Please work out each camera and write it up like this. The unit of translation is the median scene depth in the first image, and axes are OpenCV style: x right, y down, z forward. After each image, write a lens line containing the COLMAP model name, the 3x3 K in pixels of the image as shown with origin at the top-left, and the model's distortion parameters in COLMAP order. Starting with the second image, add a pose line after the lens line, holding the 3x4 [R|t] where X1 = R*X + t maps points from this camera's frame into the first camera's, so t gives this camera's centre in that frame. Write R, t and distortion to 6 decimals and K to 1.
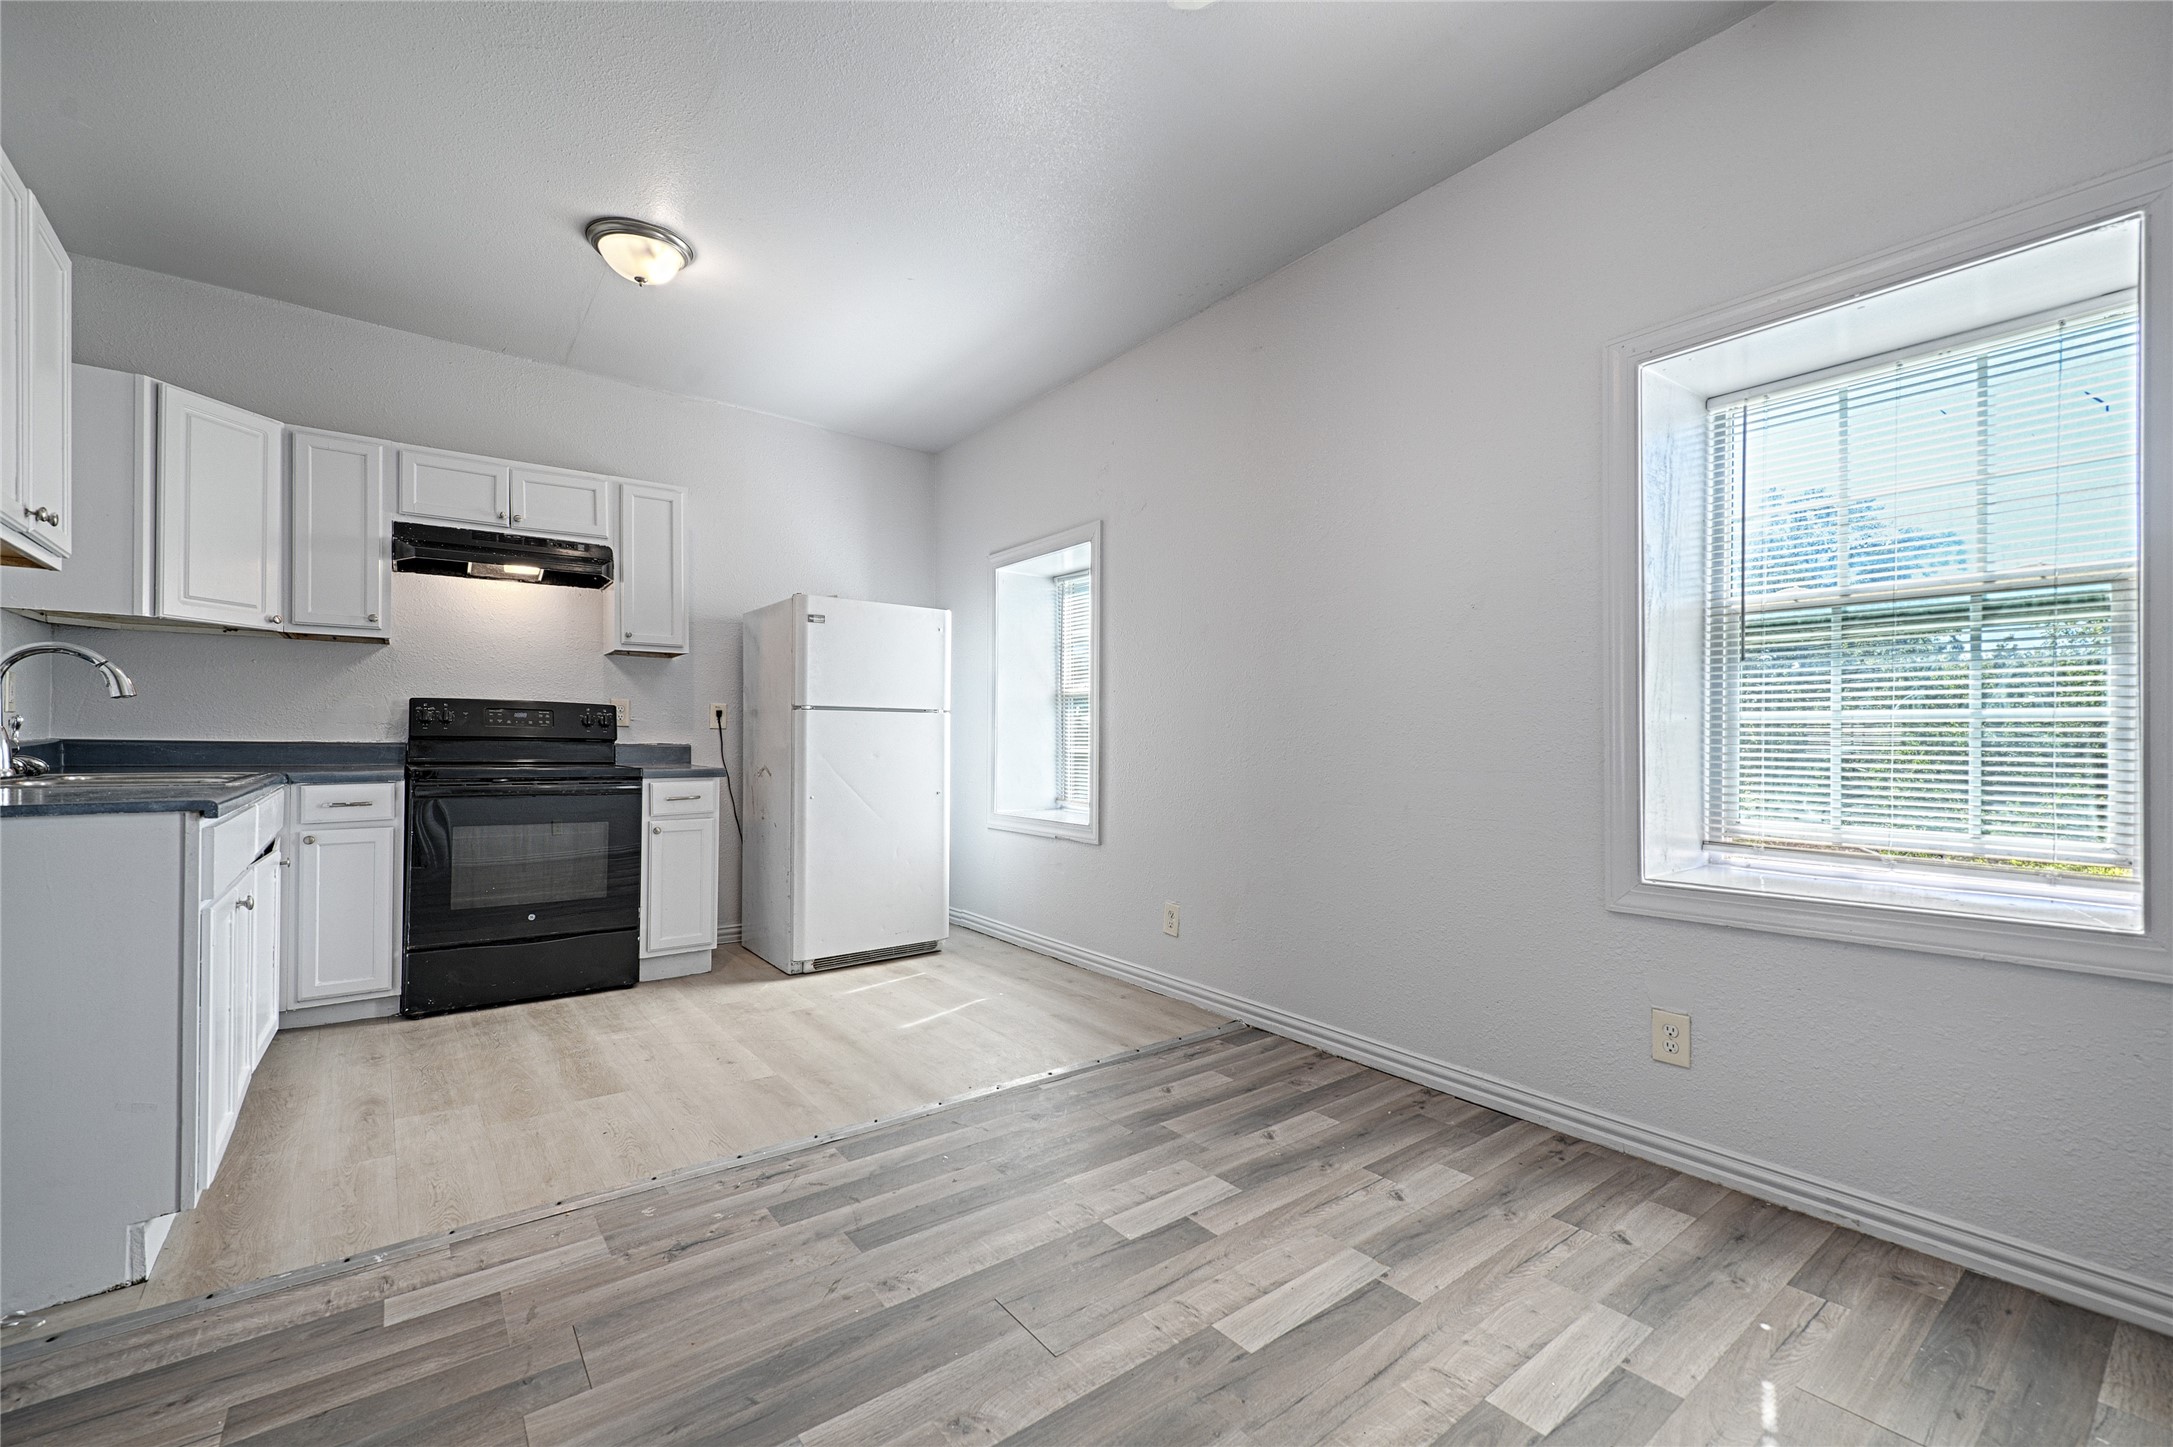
lens RADIAL K [[898.9, 0, 1087.9], [0, 898.9, 739.2], [0, 0, 1]] dist [0.000380, -0.000419]
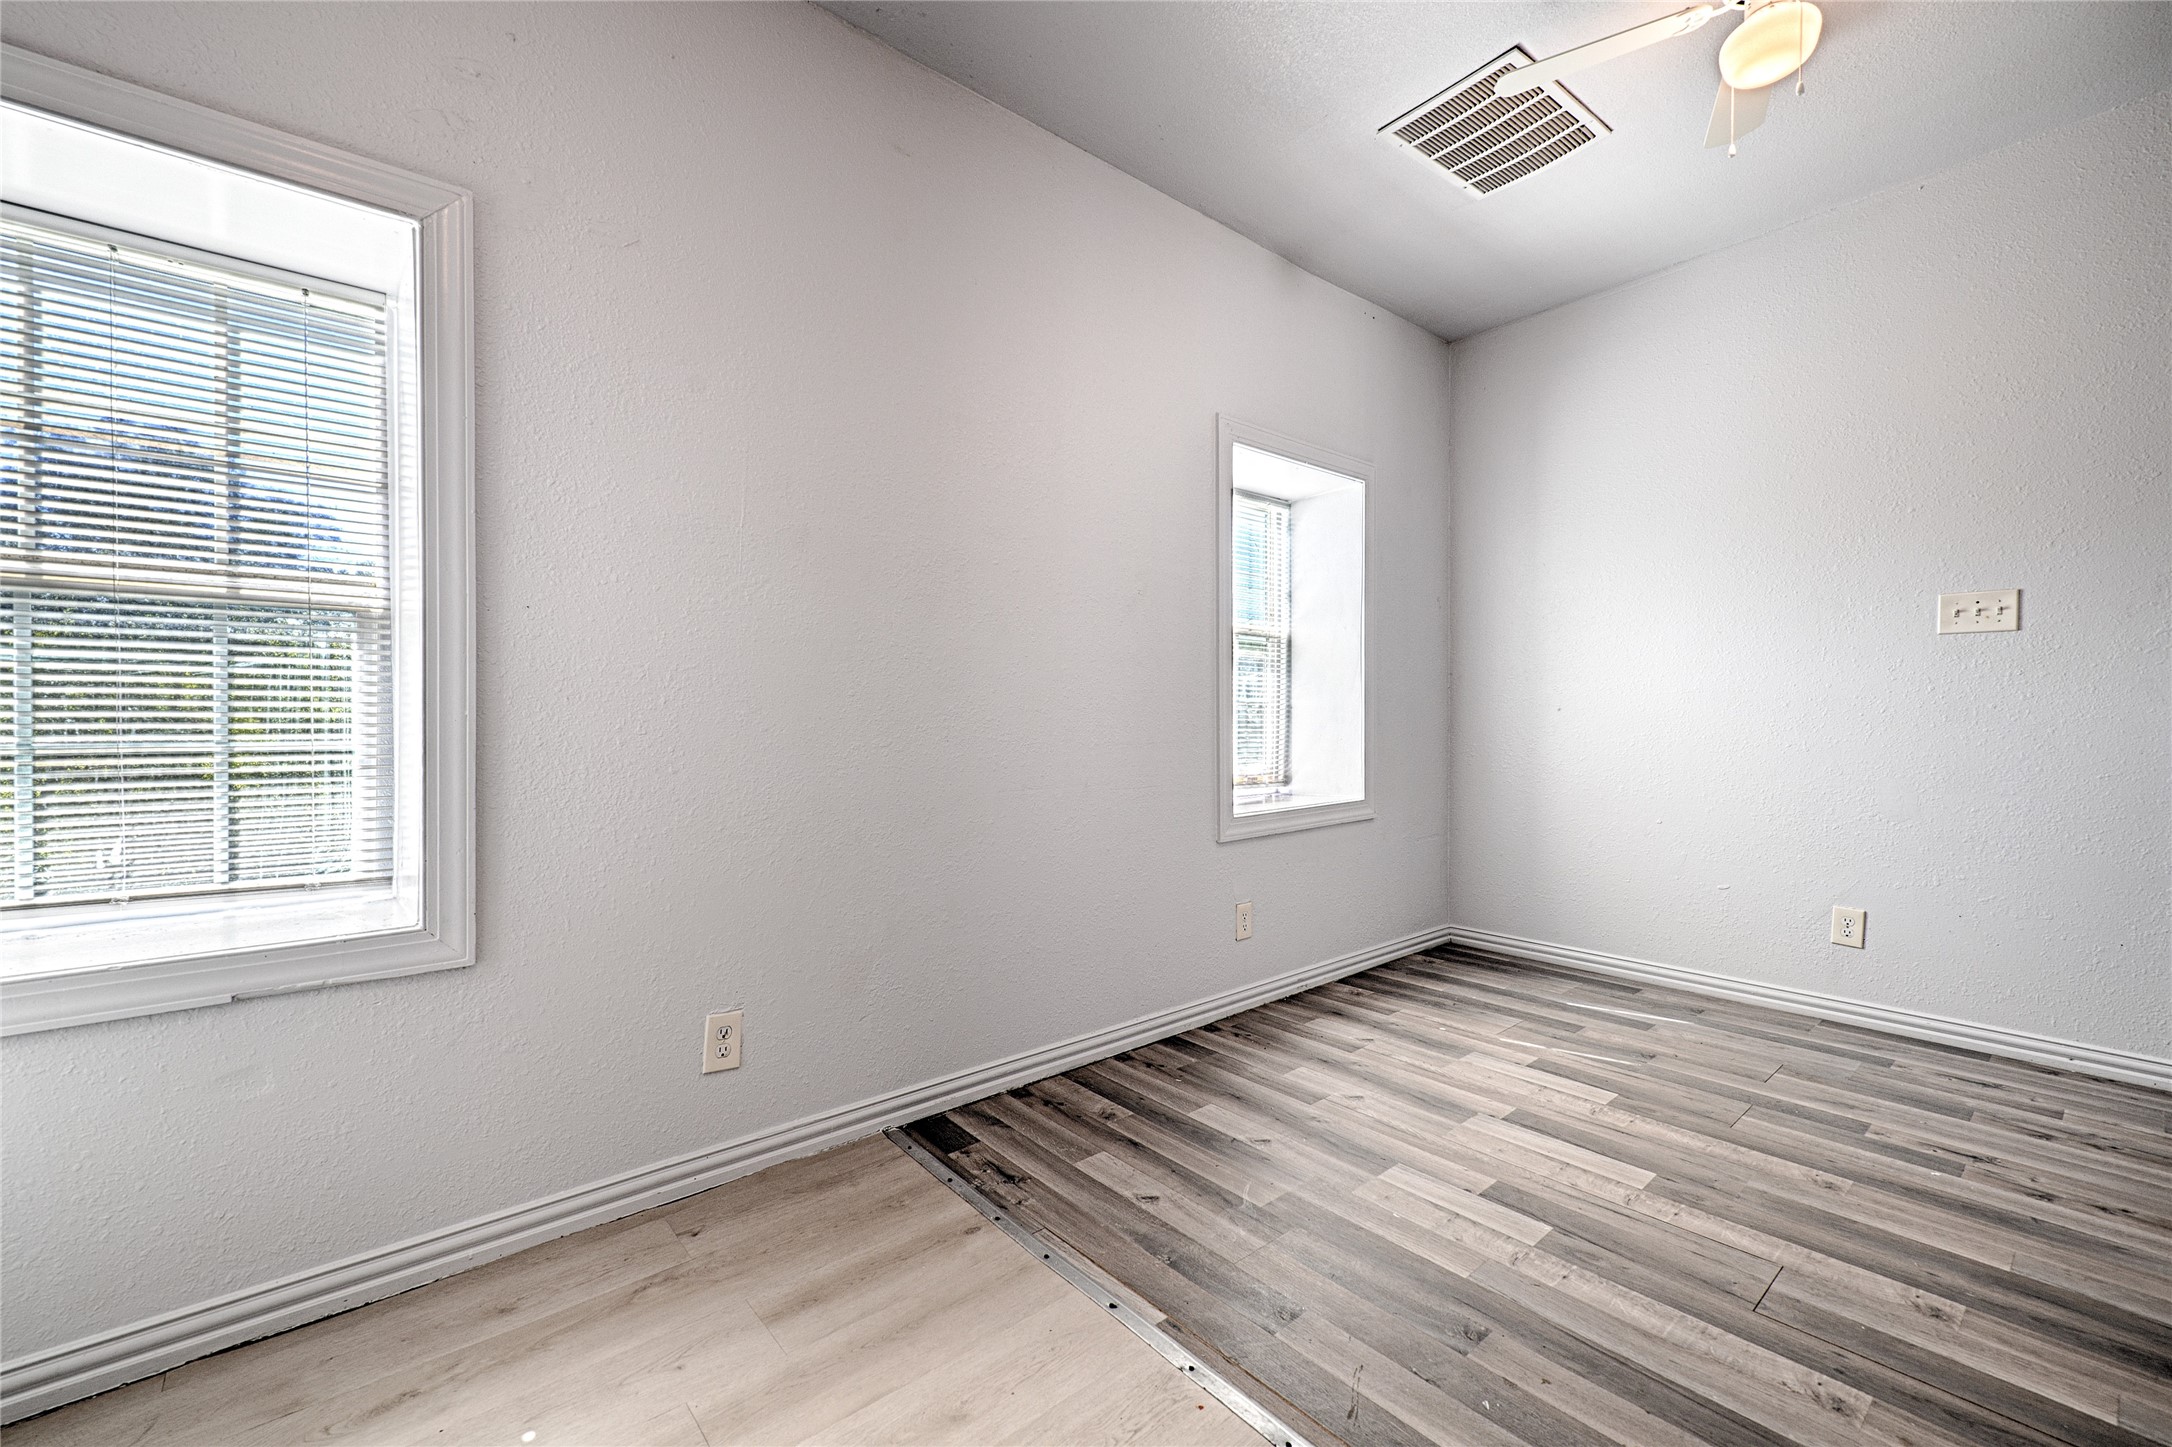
lens RADIAL K [[879.5, 0, 1086.0], [0, 879.5, 723.5], [0, 0, 1]] dist [0.003267, -0.000517]
pose [[-0.042222, -0.013202, 0.999021, -0.754748], [0.003274, 0.999906, 0.013352, -0.003259], [-0.999103, 0.003834, -0.042175, 1.327134]]
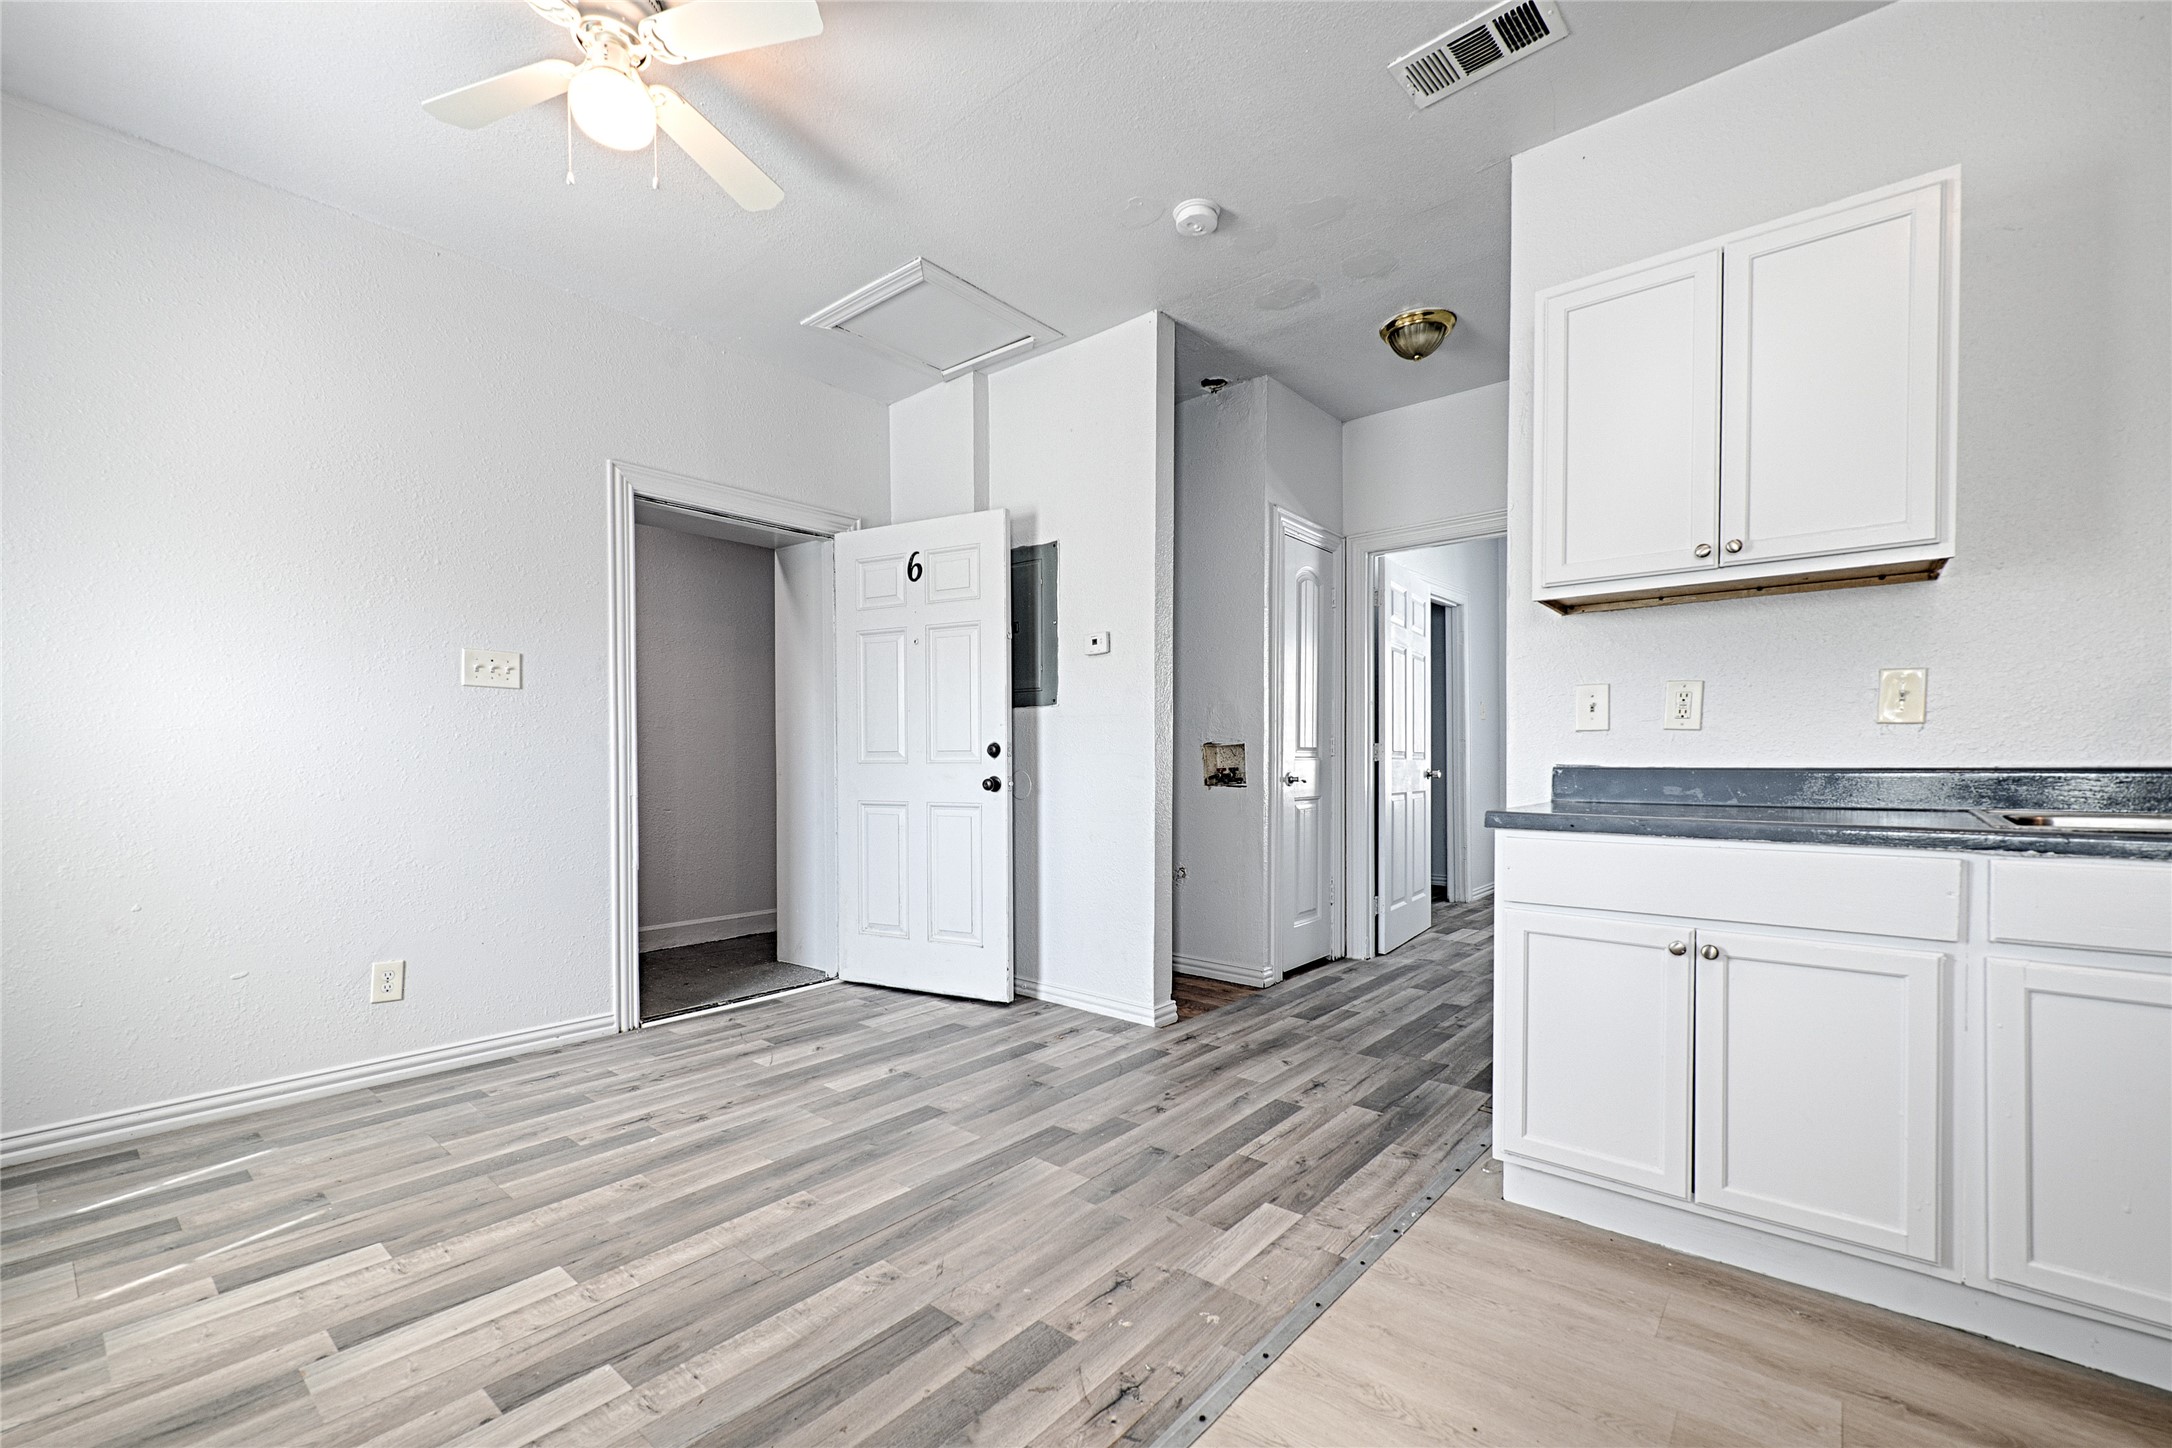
lens RADIAL K [[911.1, 0, 1096.3], [0, 911.1, 773.1], [0, 0, 1]] dist [0.002345, 0.000208]
pose [[-0.975905, -0.002568, -0.218181, -0.176690], [-0.005290, 0.999915, 0.011894, 0.002600], [0.218132, 0.012761, -0.975836, 1.639125]]
